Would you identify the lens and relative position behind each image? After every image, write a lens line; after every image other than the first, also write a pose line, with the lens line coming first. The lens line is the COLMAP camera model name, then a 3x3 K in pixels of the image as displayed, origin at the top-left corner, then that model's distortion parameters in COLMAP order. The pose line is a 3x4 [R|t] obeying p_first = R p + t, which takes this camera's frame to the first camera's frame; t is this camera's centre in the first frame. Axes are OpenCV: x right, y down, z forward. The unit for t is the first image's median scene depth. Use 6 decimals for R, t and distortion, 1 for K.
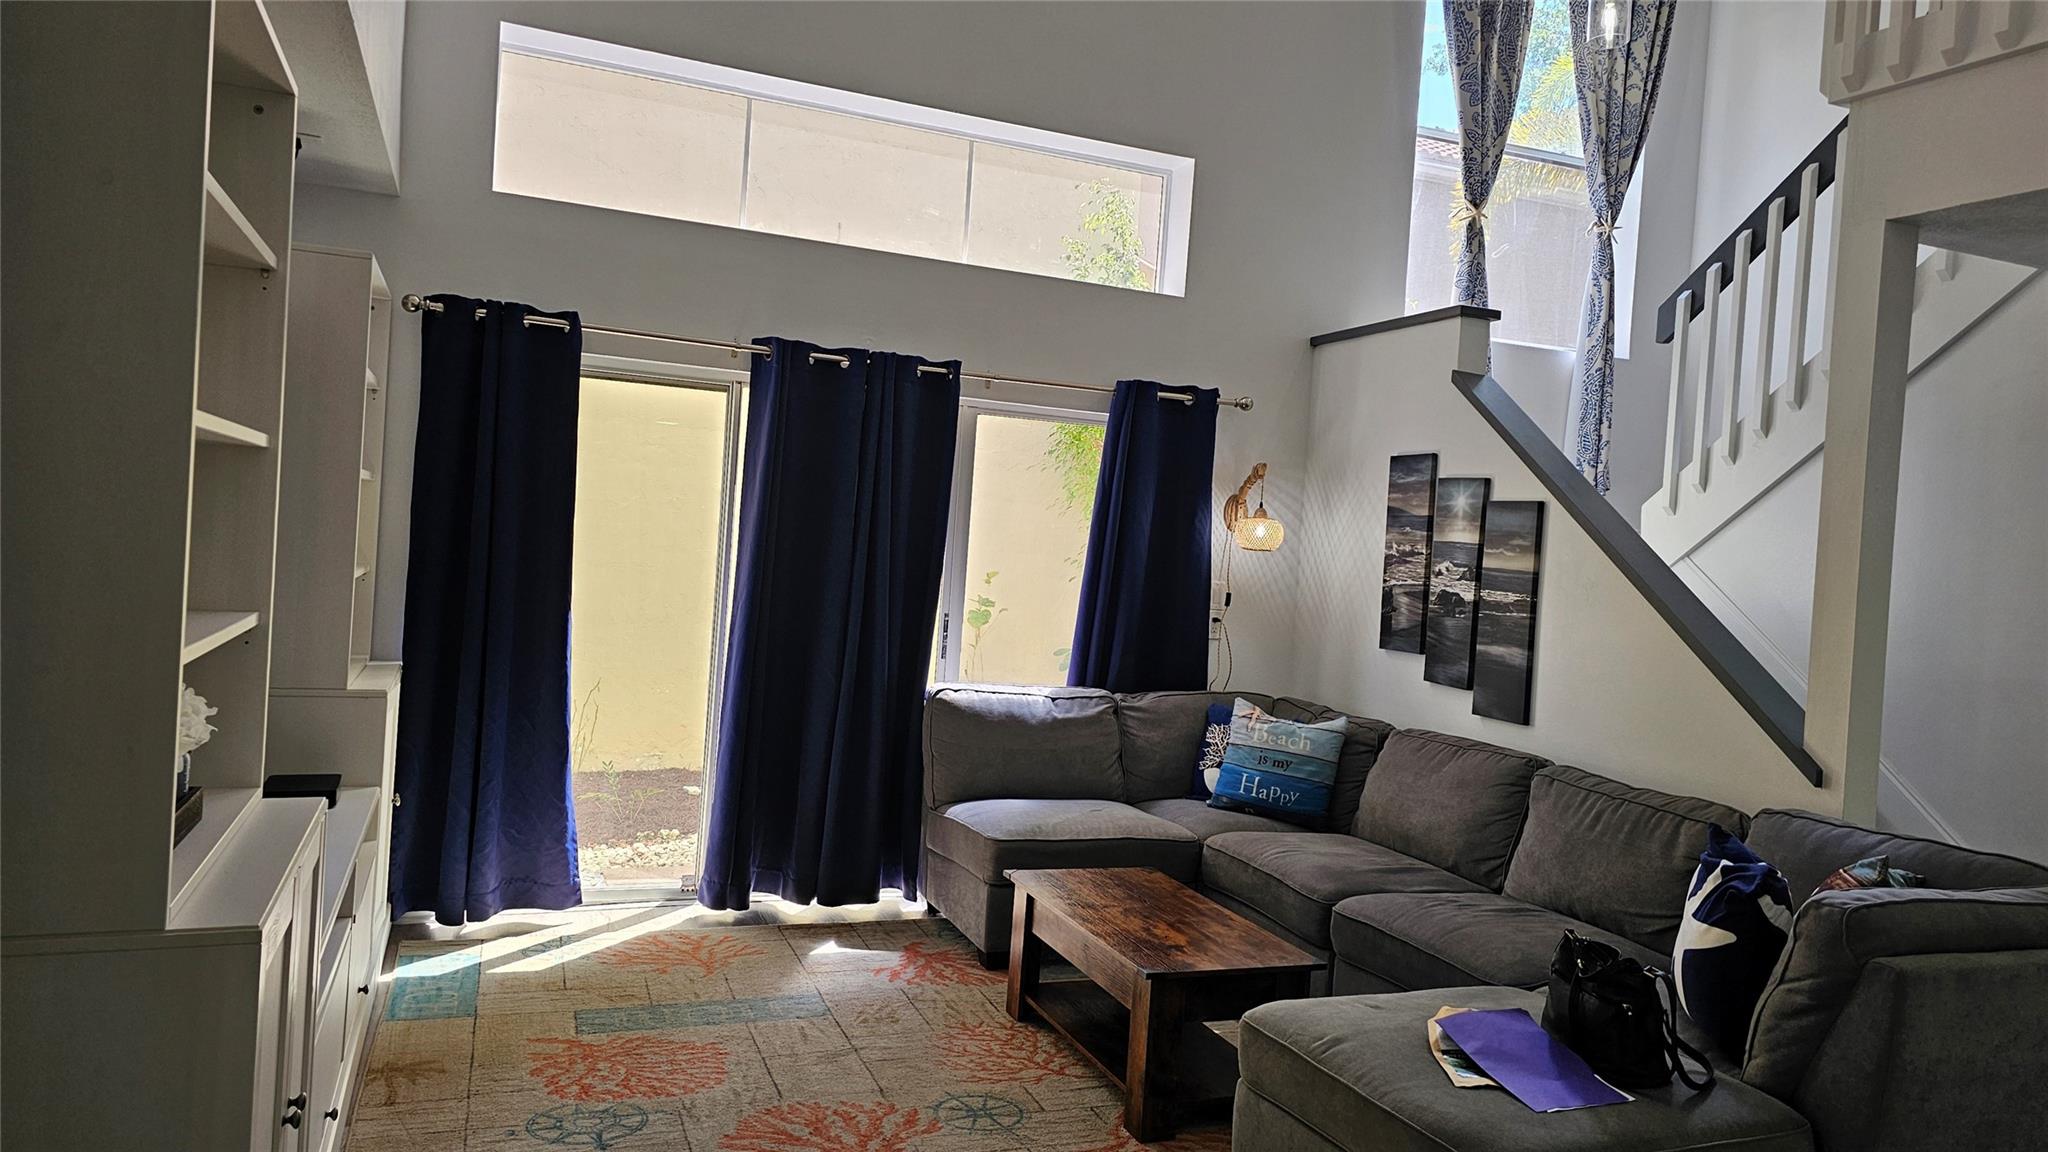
lens RADIAL K [[1372.8, 0, 1019.3], [0, 1372.8, 571.3], [0, 0, 1]] dist [-0.001601, -0.014220]
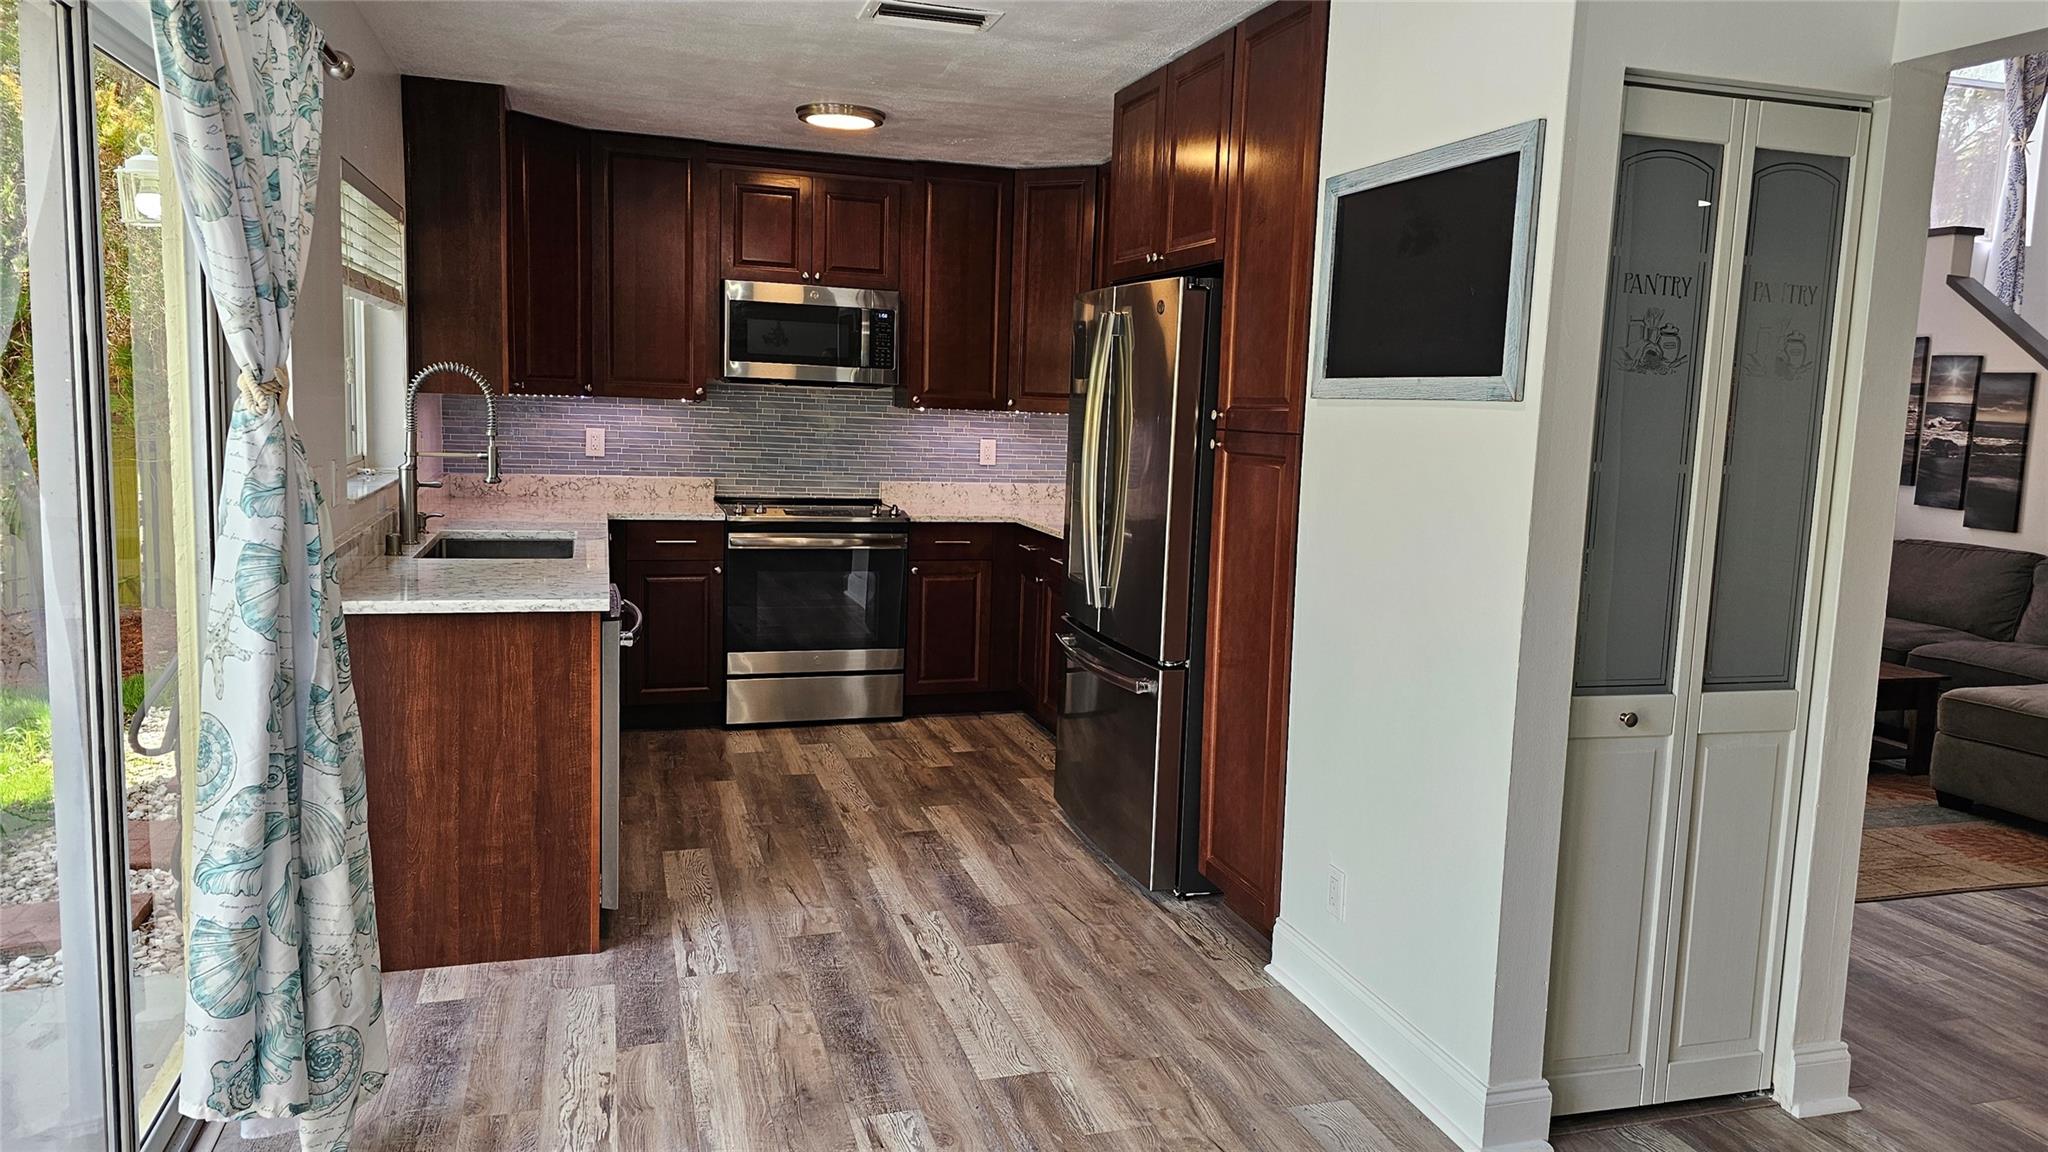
lens RADIAL K [[1372.8, 0, 1024.9], [0, 1372.8, 576.9], [0, 0, 1]] dist [-0.001601, -0.014220]
pose [[0.995756, -0.024884, -0.088601, -0.491697], [0.034220, 0.993834, 0.105461, -0.024278], [0.085431, -0.108045, 0.990468, -0.459745]]
